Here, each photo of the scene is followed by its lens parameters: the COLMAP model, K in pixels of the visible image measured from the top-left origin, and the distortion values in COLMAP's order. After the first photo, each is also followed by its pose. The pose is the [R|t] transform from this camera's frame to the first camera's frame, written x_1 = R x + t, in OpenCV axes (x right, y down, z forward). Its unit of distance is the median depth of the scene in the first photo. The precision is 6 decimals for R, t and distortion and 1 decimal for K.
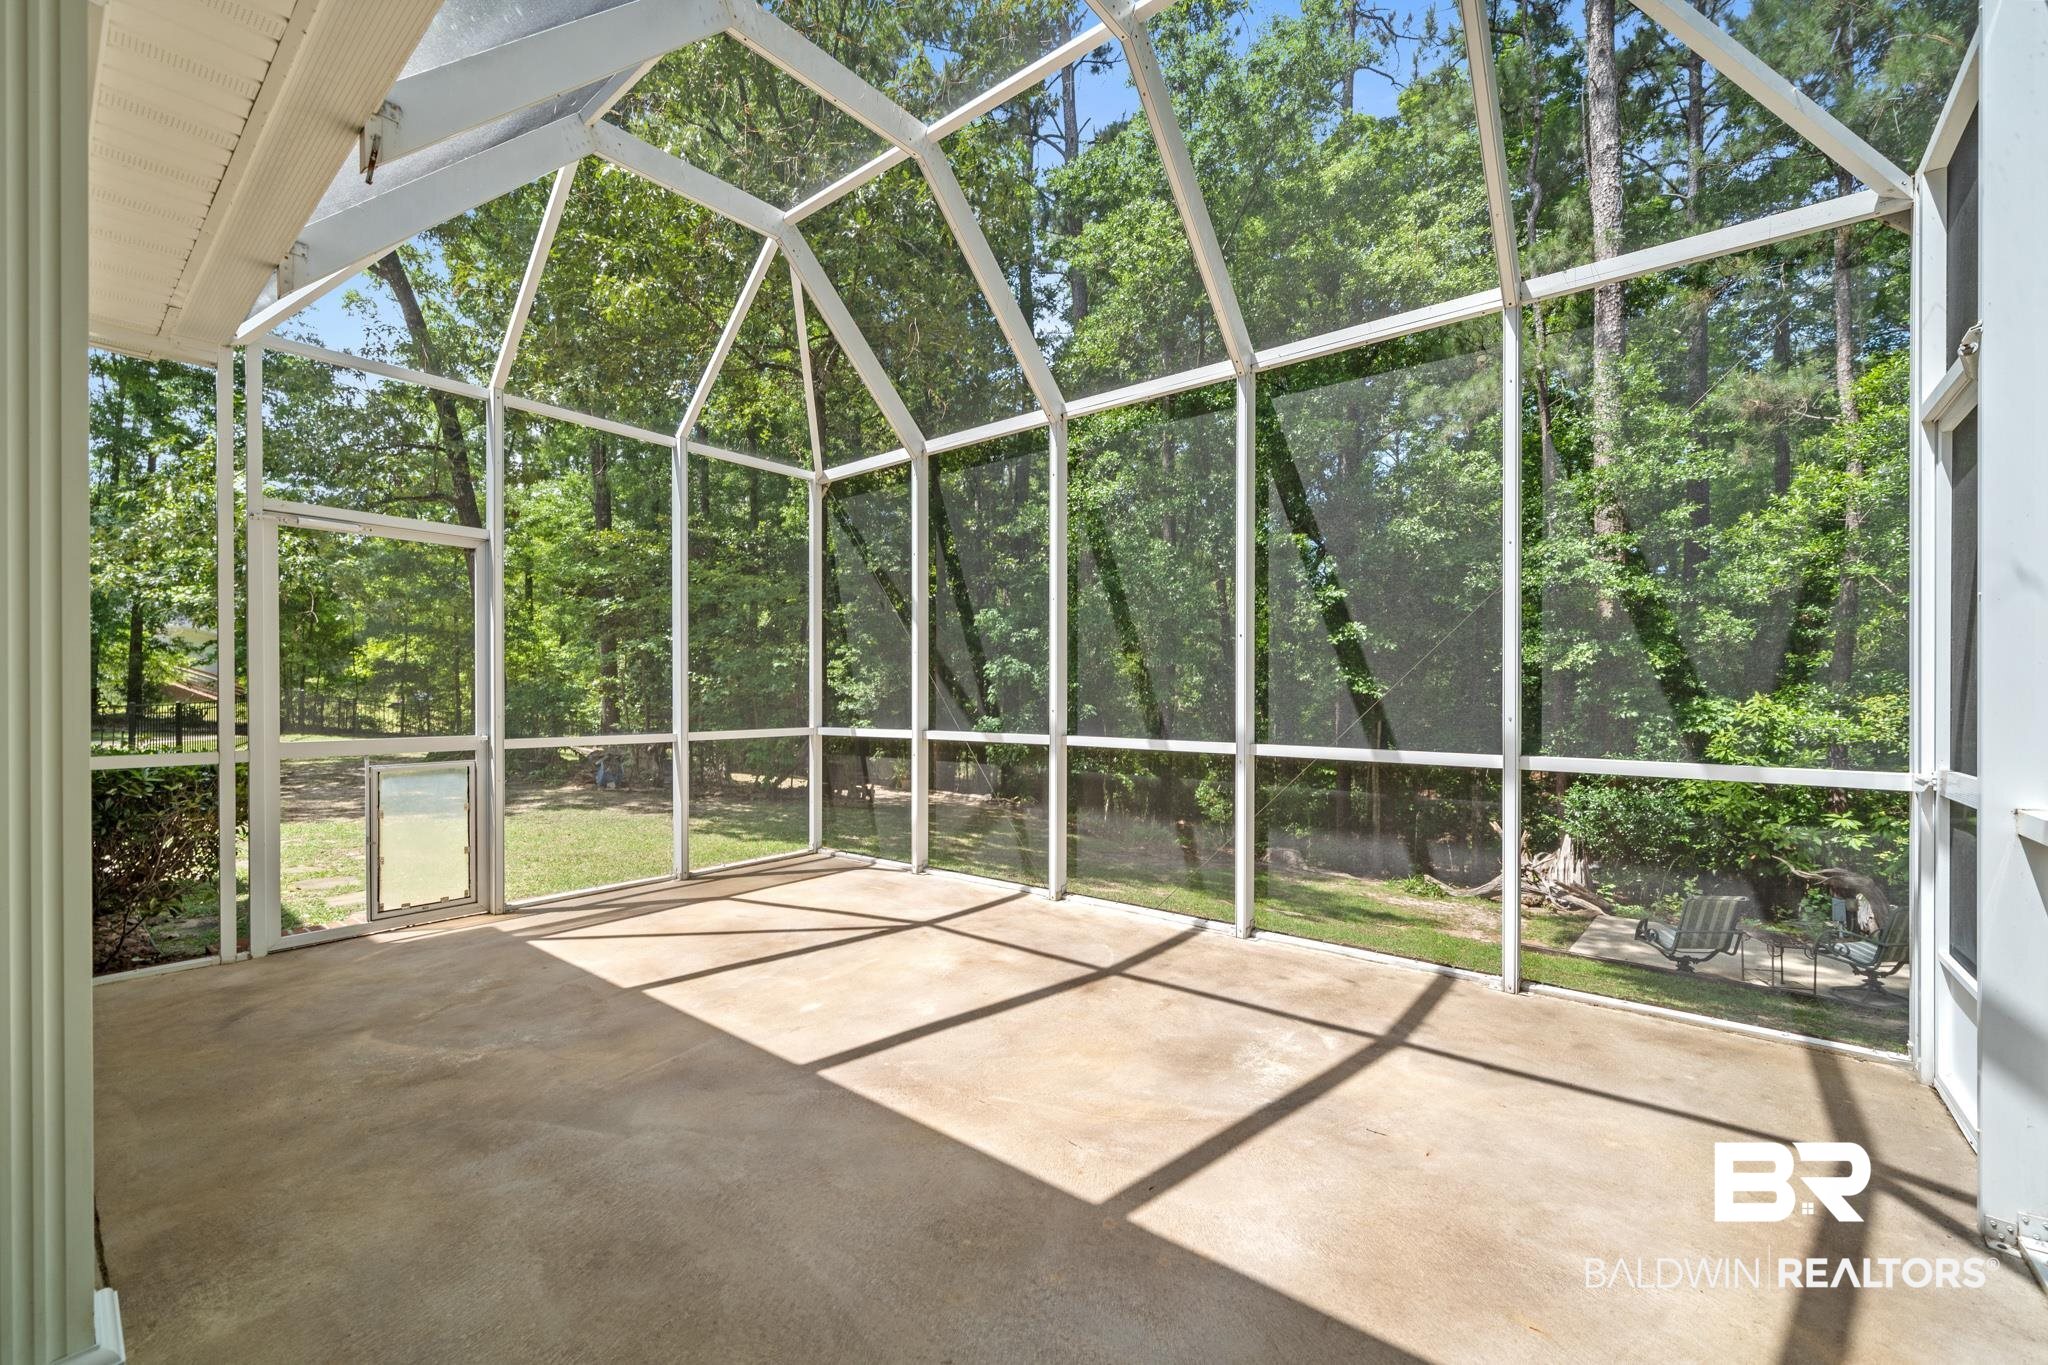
lens RADIAL K [[827.8, 0, 1029.4], [0, 827.8, 692.9], [0, 0, 1]] dist [-0.011681, 0.000316]
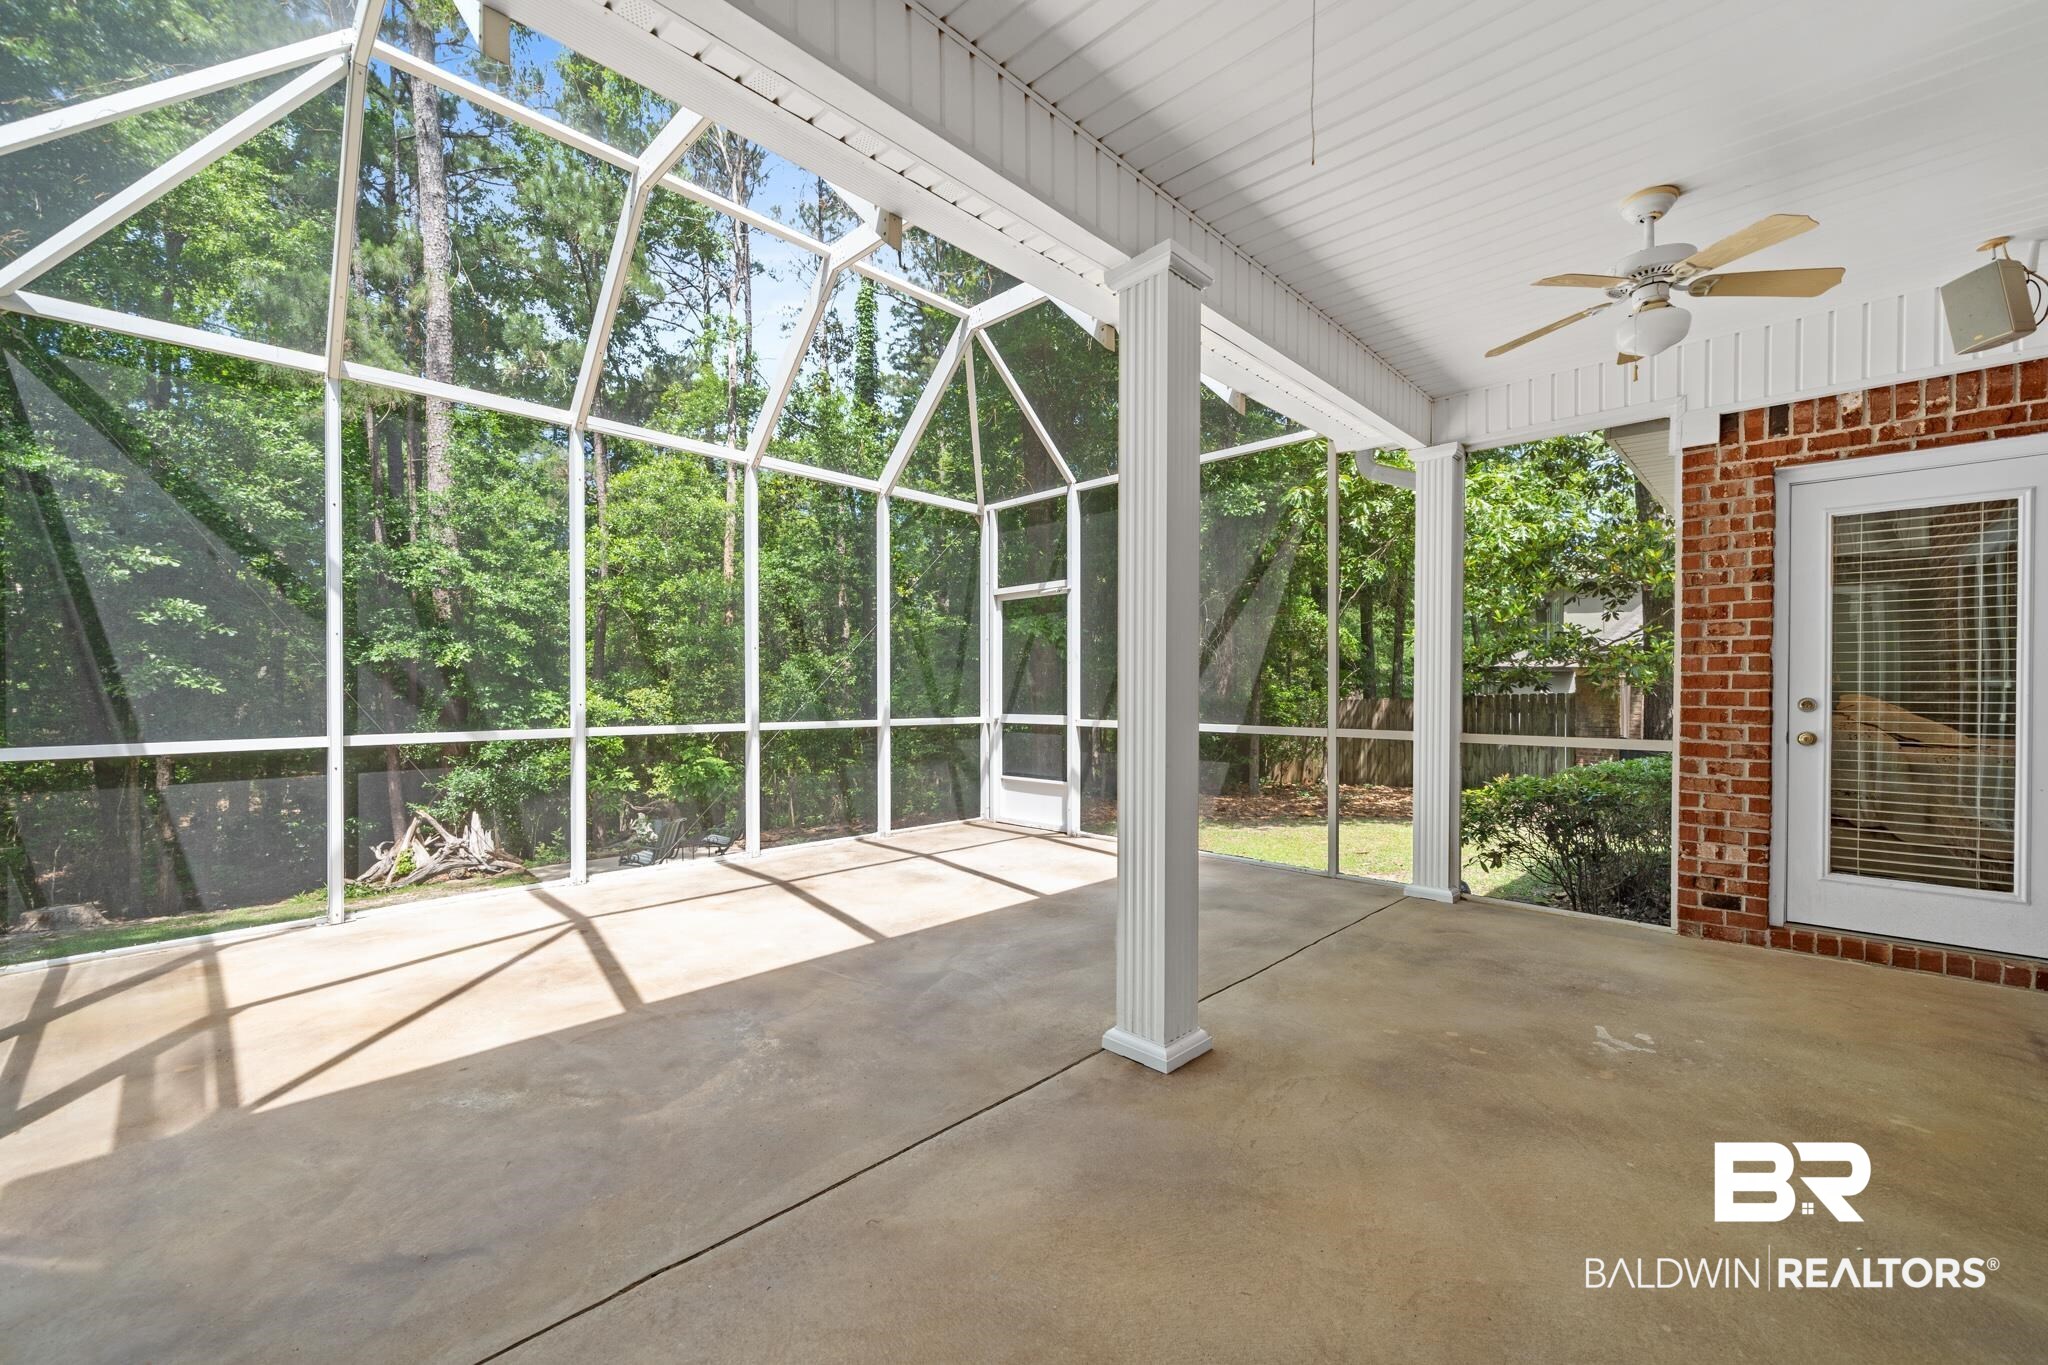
lens RADIAL K [[819.9, 0, 1019.9], [0, 819.9, 693.9], [0, 0, 1]] dist [-0.001173, -0.000266]
pose [[0.087095, -0.004904, 0.996188, -1.327082], [-0.007166, 0.999959, 0.005549, -0.006951], [-0.996174, -0.007622, 0.087056, 0.468756]]
